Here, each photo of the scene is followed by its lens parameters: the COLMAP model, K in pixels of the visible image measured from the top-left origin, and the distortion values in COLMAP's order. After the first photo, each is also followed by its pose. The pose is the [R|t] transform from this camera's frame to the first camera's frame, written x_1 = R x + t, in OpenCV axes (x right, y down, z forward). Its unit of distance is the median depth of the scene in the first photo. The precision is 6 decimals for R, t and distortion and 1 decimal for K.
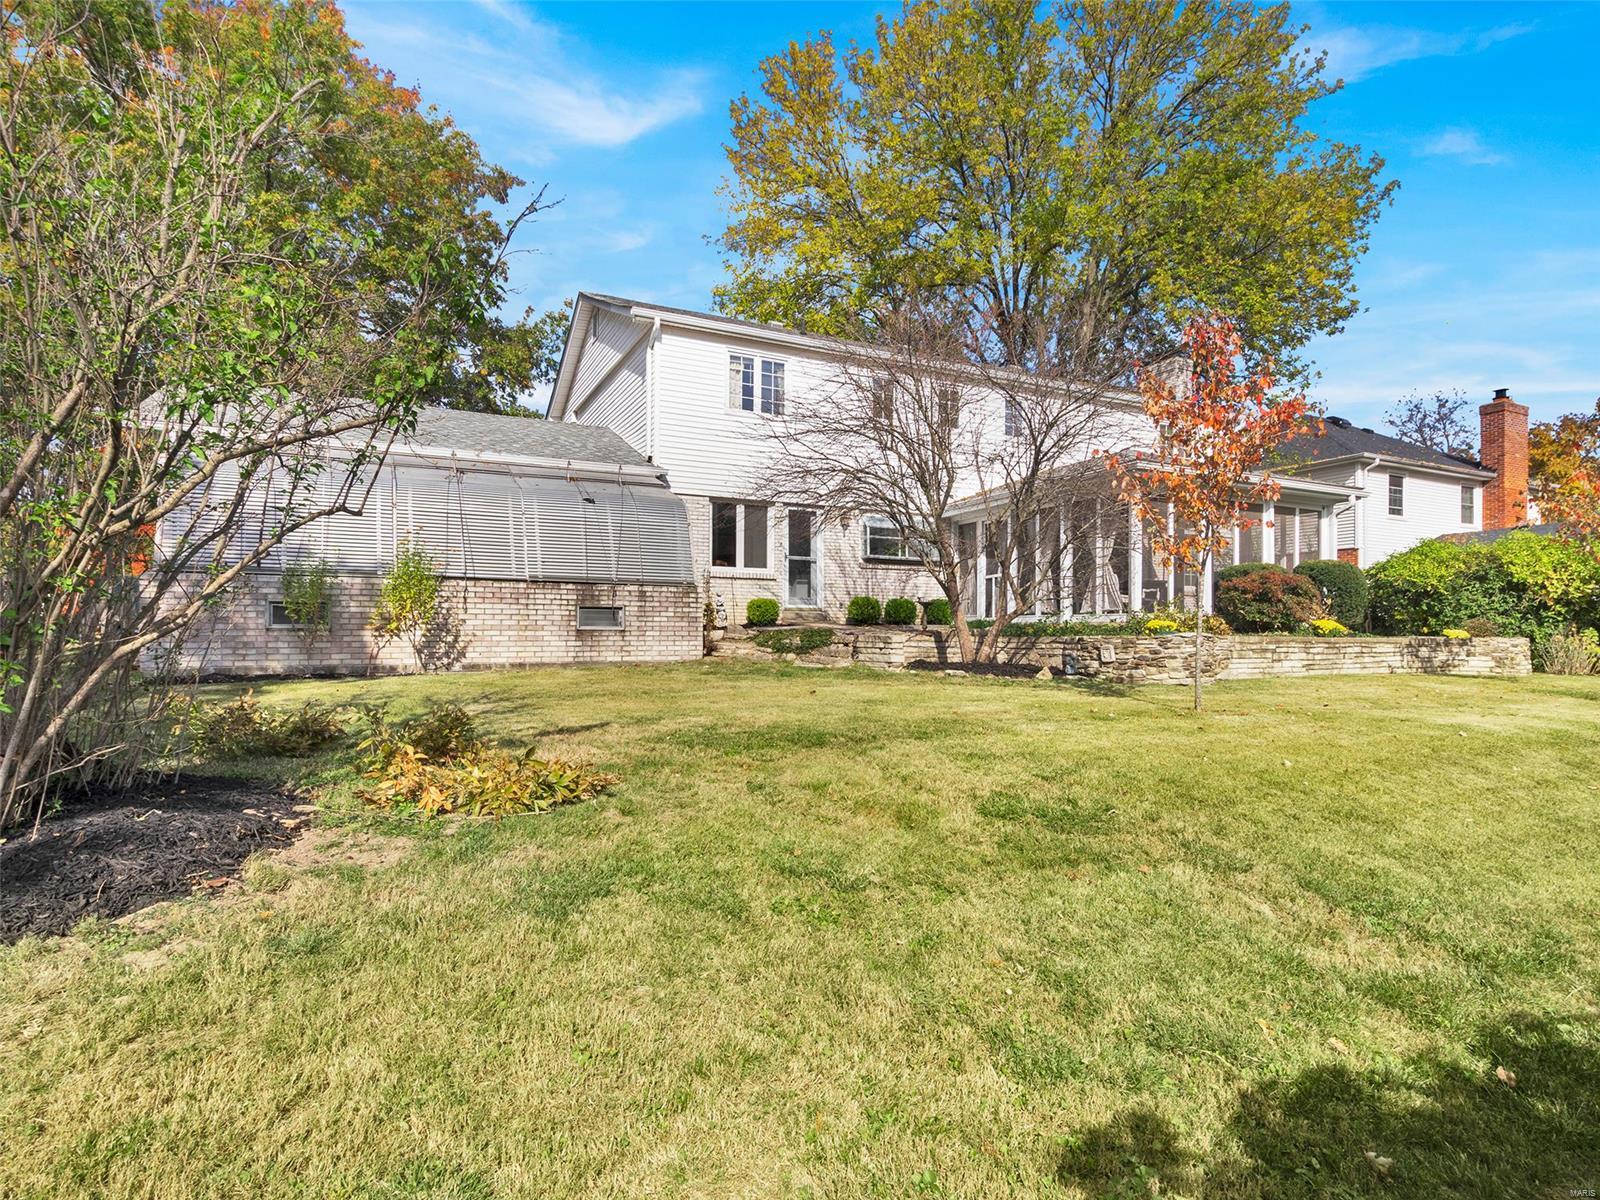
lens RADIAL K [[1004.1, 0, 800.0], [0, 1004.1, 600.0], [0, 0, 1]] dist [0.000197, 0.000726]
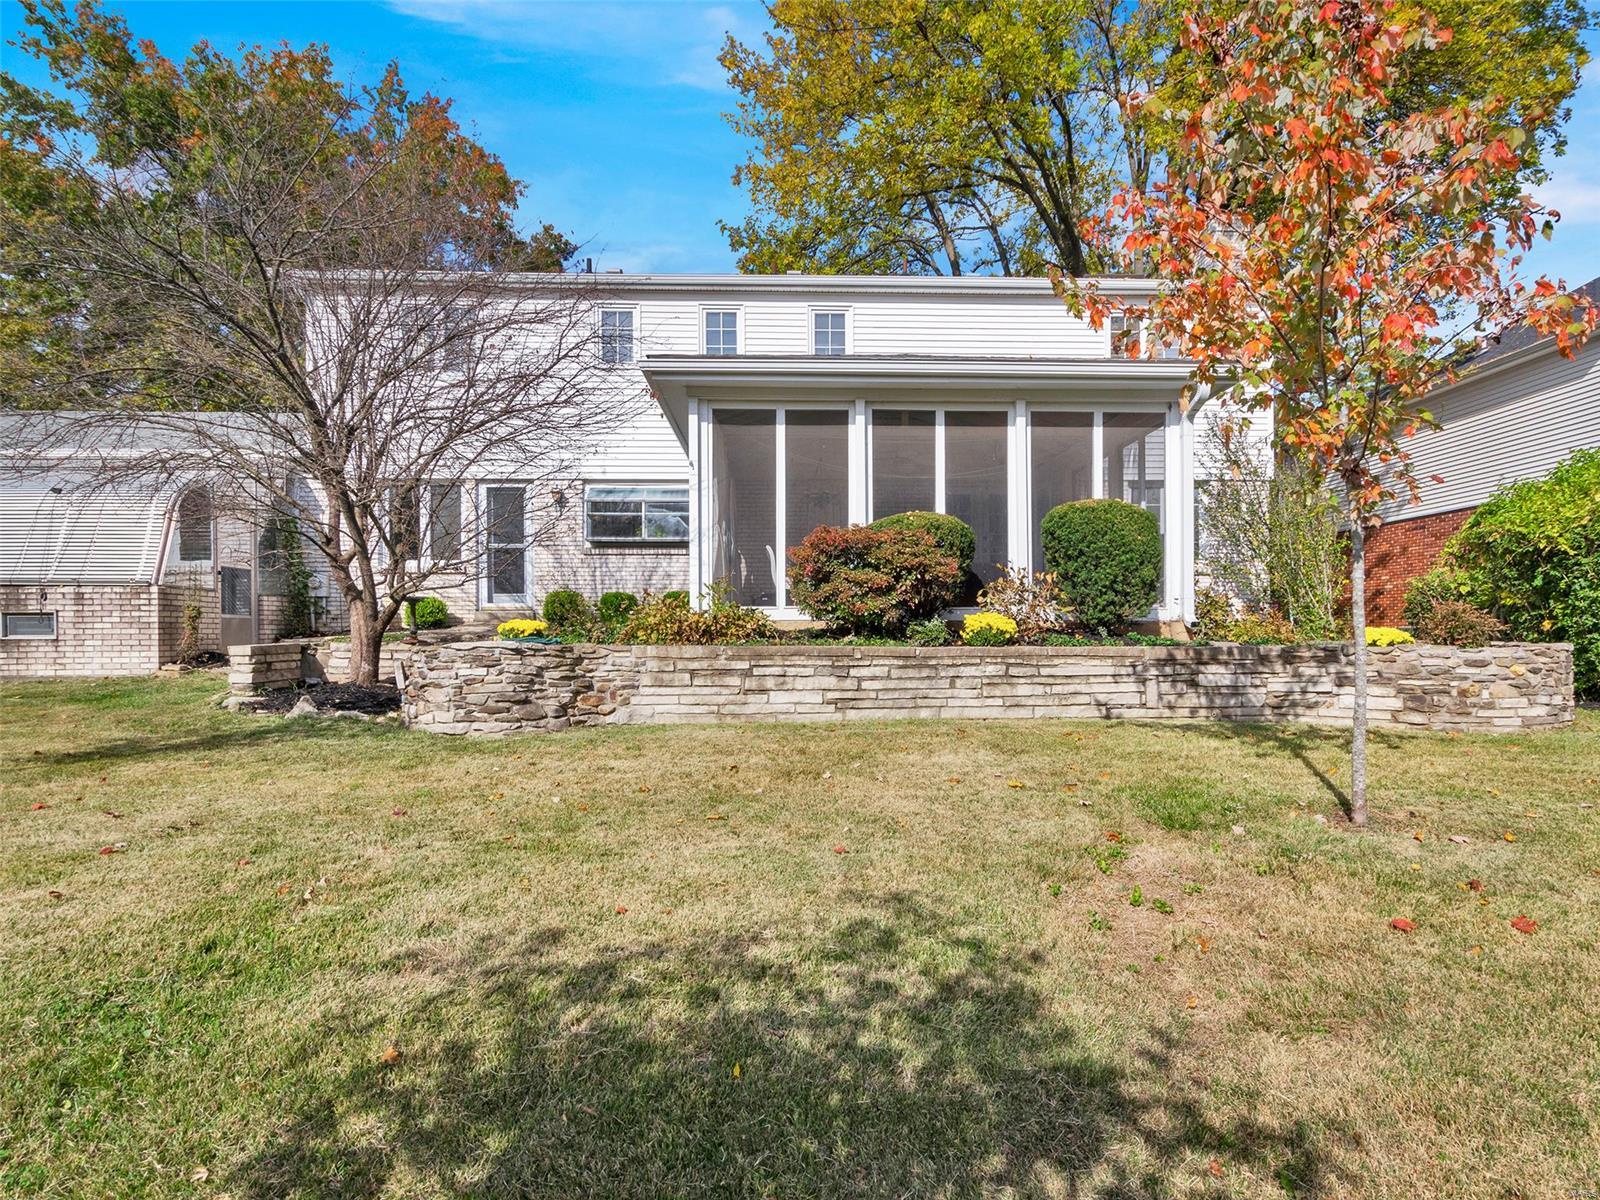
lens RADIAL K [[925.0, 0, 800.0], [0, 925.0, 600.0], [0, 0, 1]] dist [0.006276, 0.001921]
pose [[0.886603, -0.023105, -0.461954, 0.656610], [0.023466, 0.999712, -0.004964, 0.013492], [0.461936, -0.006439, 0.886890, 0.520594]]
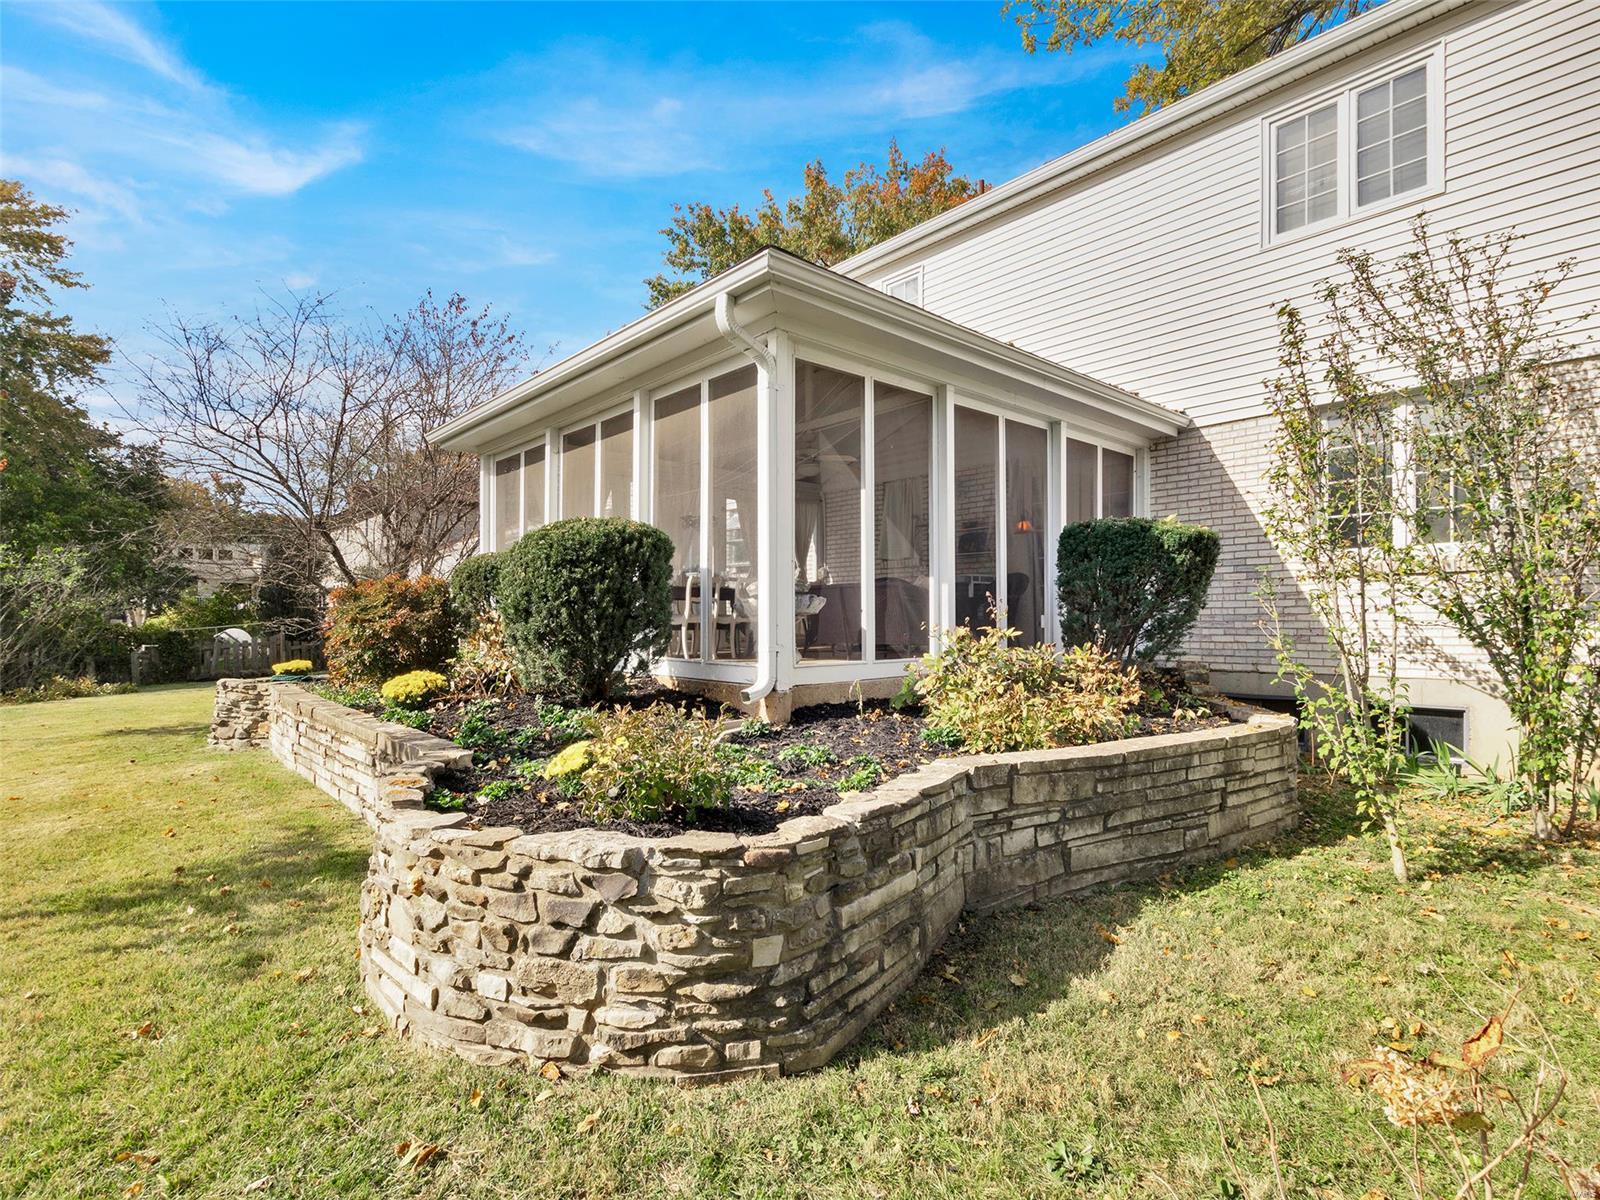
lens RADIAL K [[768.2, 0, 800.0], [0, 768.2, 600.0], [0, 0, 1]] dist [-0.000079, -0.000188]
pose [[0.150410, -0.026473, -0.988269, 0.888358], [0.042285, 0.998899, -0.020322, 0.001301], [0.987719, -0.038732, 0.151364, 1.132852]]
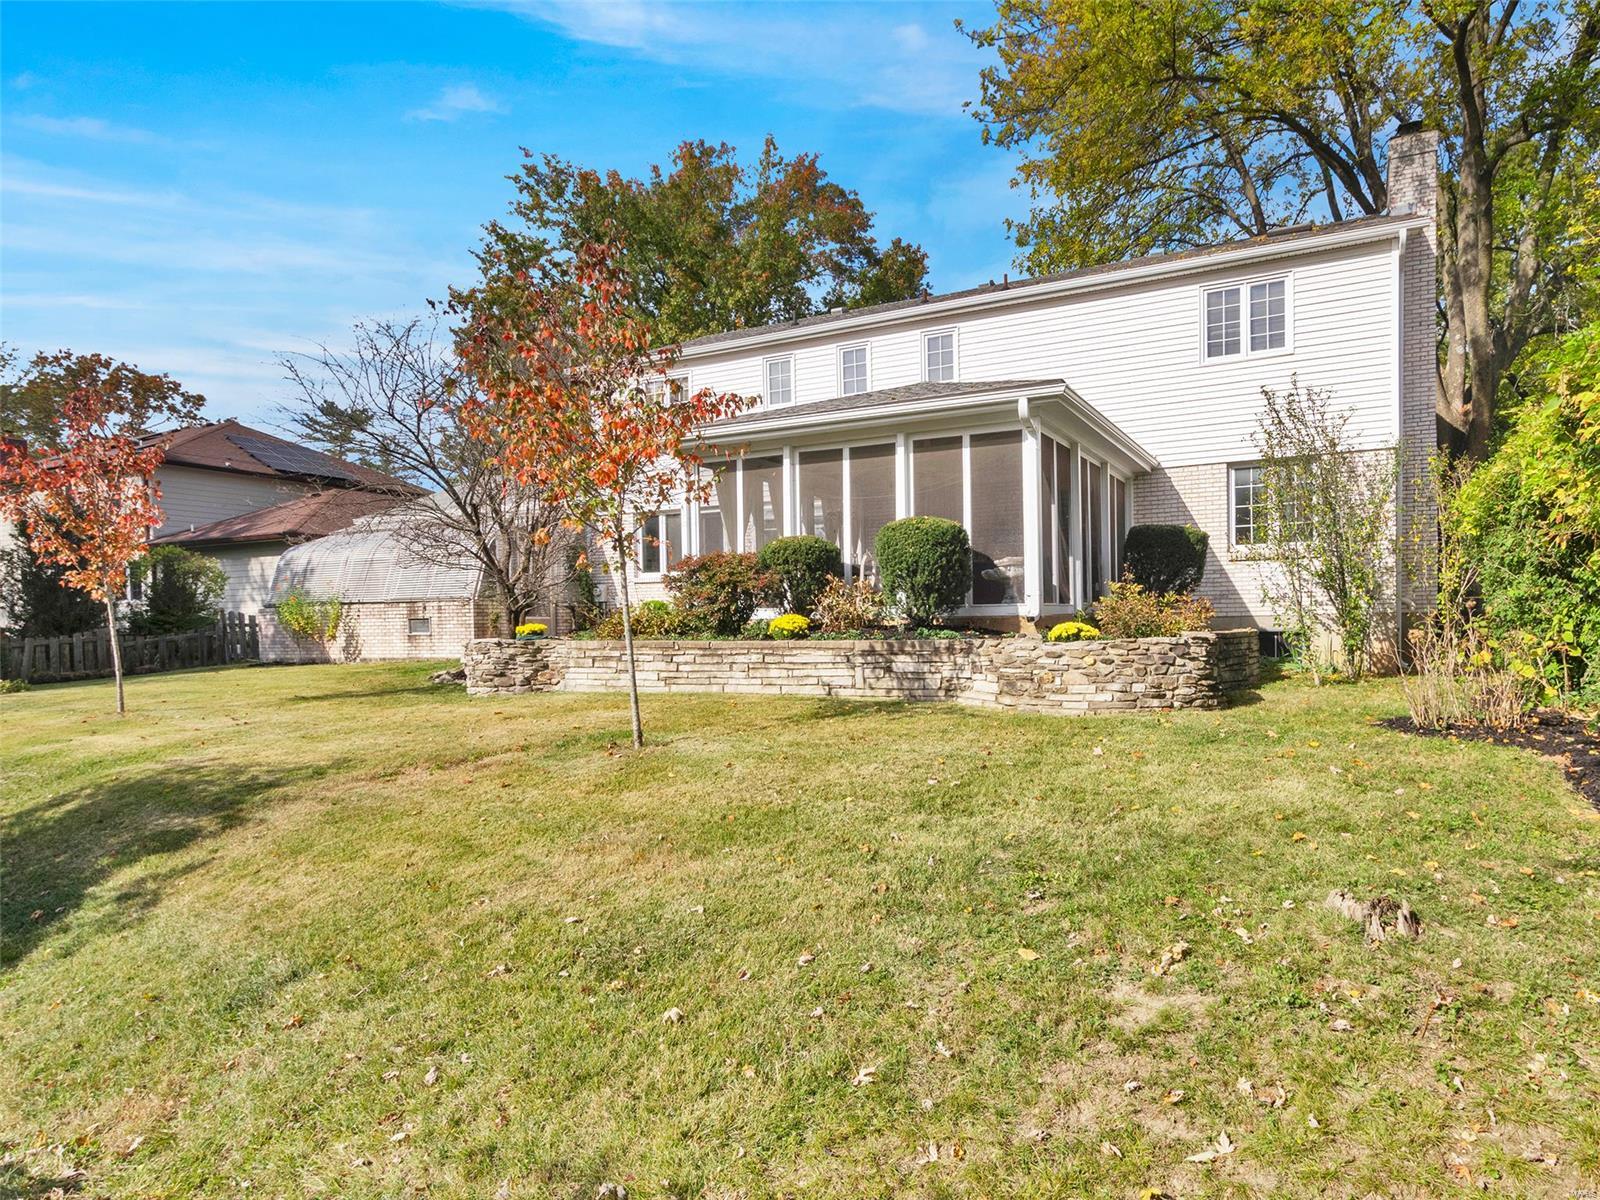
lens RADIAL K [[1004.1, 0, 800.0], [0, 1004.1, 600.0], [0, 0, 1]] dist [0.000197, 0.000726]
pose [[0.510515, -0.032174, -0.859267, 1.118247], [0.050848, 0.998681, -0.007184, 0.015199], [0.858364, -0.040024, 0.511477, 0.647108]]
